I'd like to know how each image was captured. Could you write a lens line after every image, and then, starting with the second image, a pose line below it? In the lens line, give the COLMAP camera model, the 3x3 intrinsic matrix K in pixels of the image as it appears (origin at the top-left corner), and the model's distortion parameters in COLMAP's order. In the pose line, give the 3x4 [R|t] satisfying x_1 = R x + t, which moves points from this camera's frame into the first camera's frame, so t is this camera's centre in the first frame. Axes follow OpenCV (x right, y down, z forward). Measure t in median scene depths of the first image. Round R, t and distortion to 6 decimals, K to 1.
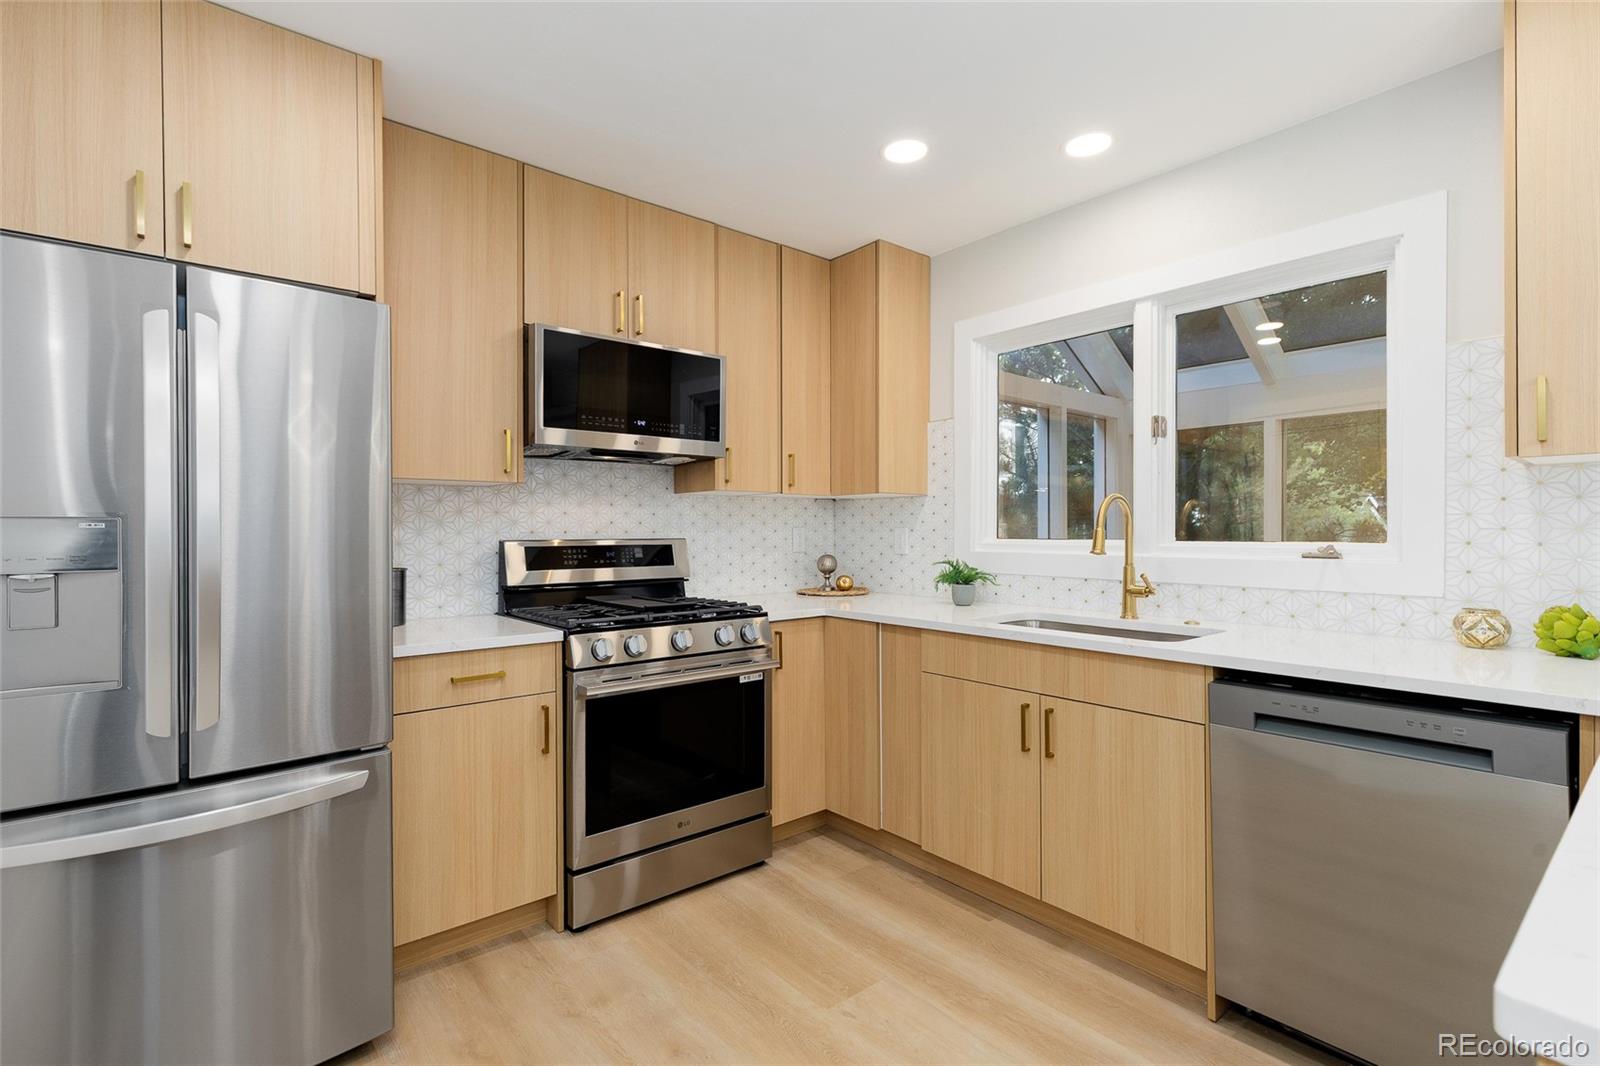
lens RADIAL K [[733.3, 0, 781.8], [0, 733.3, 532.0], [0, 0, 1]] dist [0.016428, -0.001828]
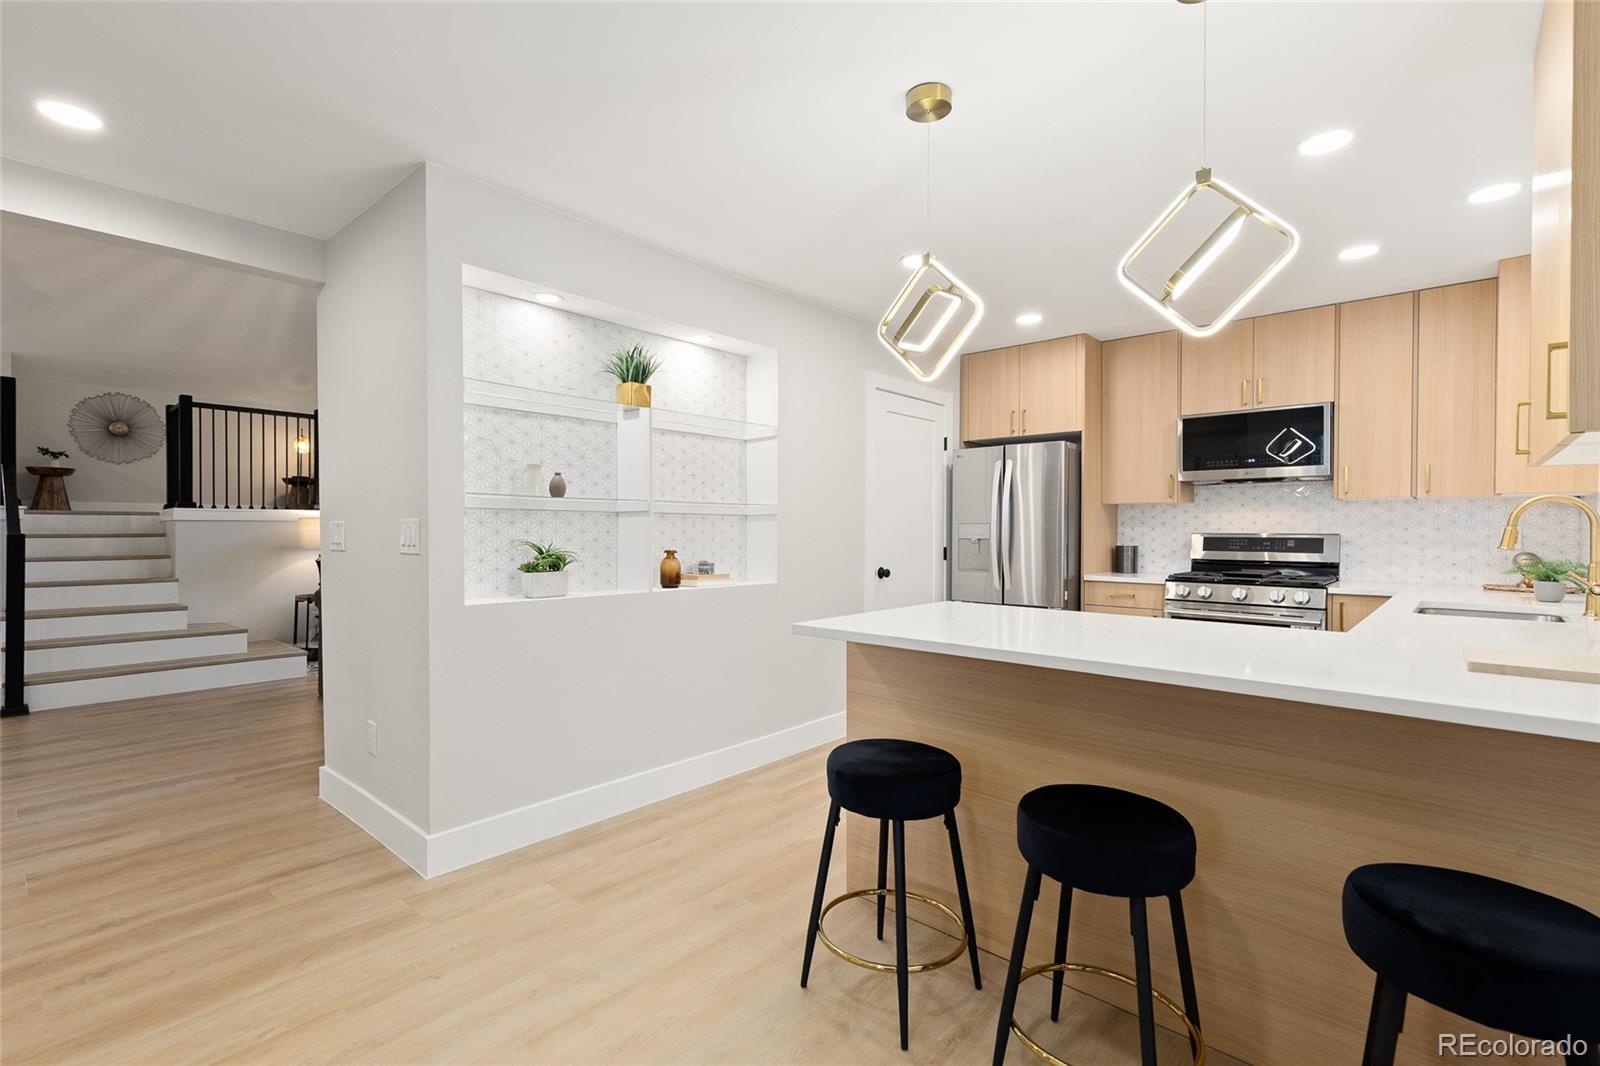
lens RADIAL K [[733.3, 0, 805.7], [0, 733.3, 534.1], [0, 0, 1]] dist [0.016428, -0.001828]
pose [[0.160545, 0.011394, -0.986963, 1.180796], [-0.004648, 0.999931, 0.010788, -0.001390], [0.987018, 0.002855, 0.160587, -0.203135]]
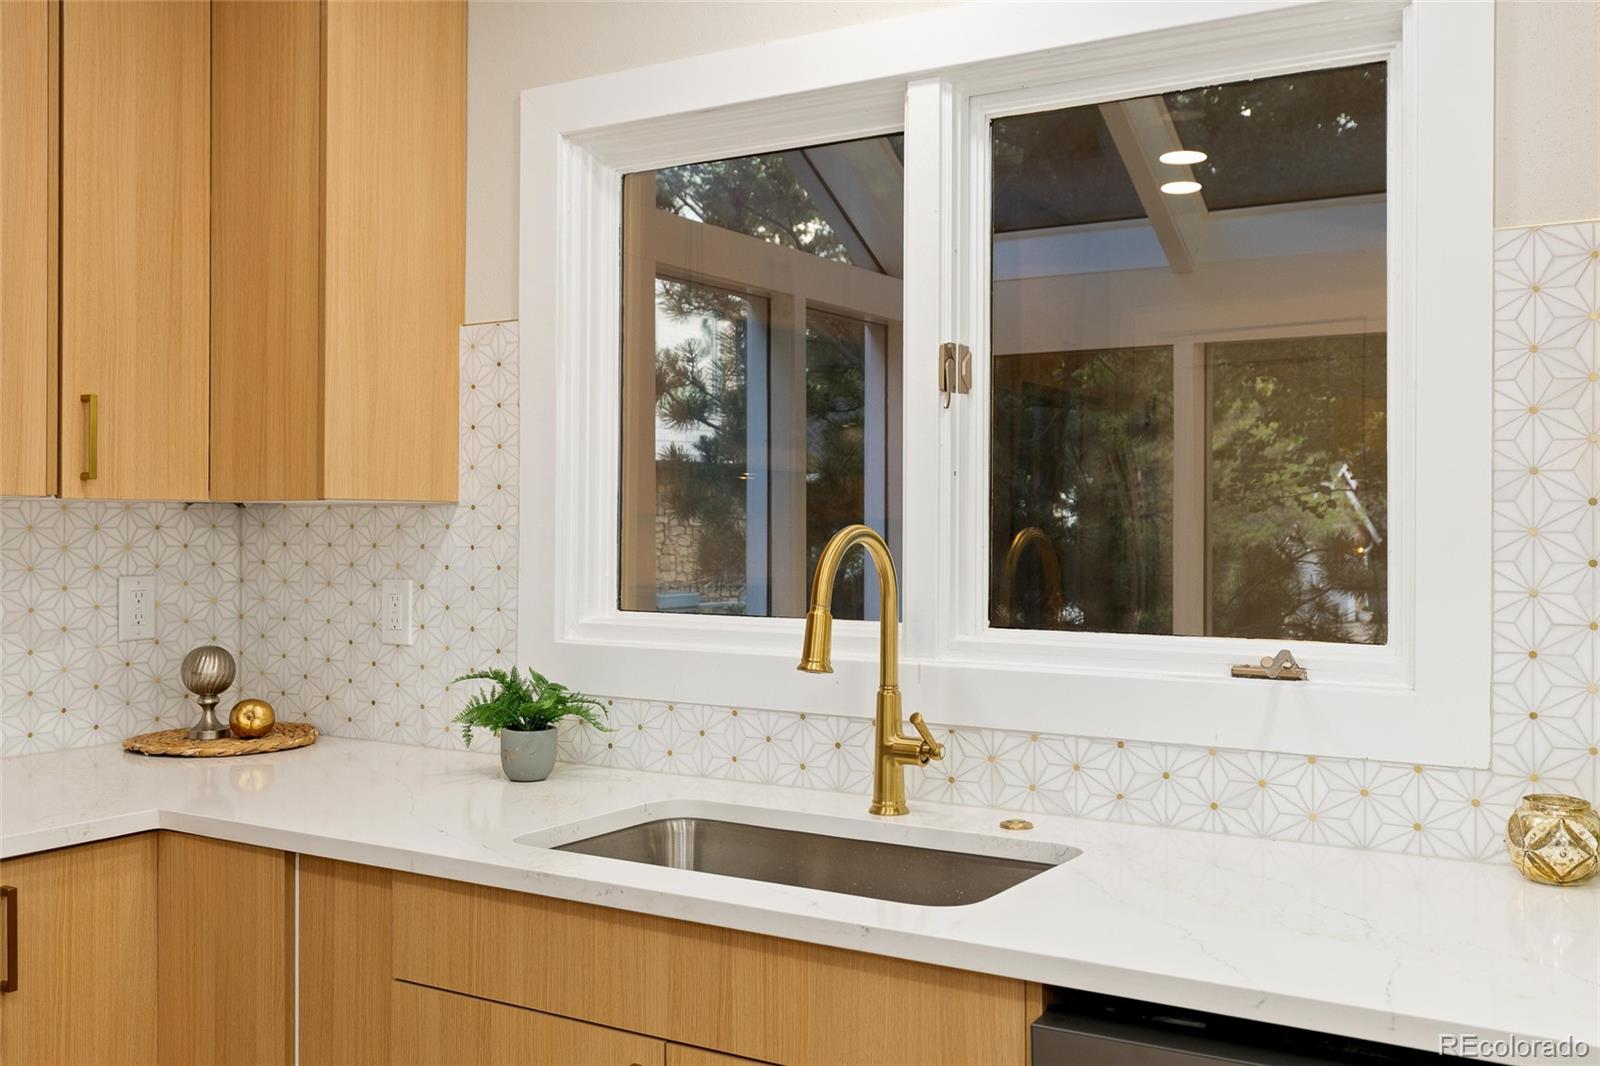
lens RADIAL K [[1561.9, 0, 740.4], [0, 1561.9, 509.4], [0, 0, 1]] dist [0.042392, 0.000000]
pose [[0.954754, 0.008899, 0.297264, 0.106085], [-0.006026, 0.999926, -0.010580, -0.045443], [-0.297336, 0.008310, 0.954737, 0.139374]]
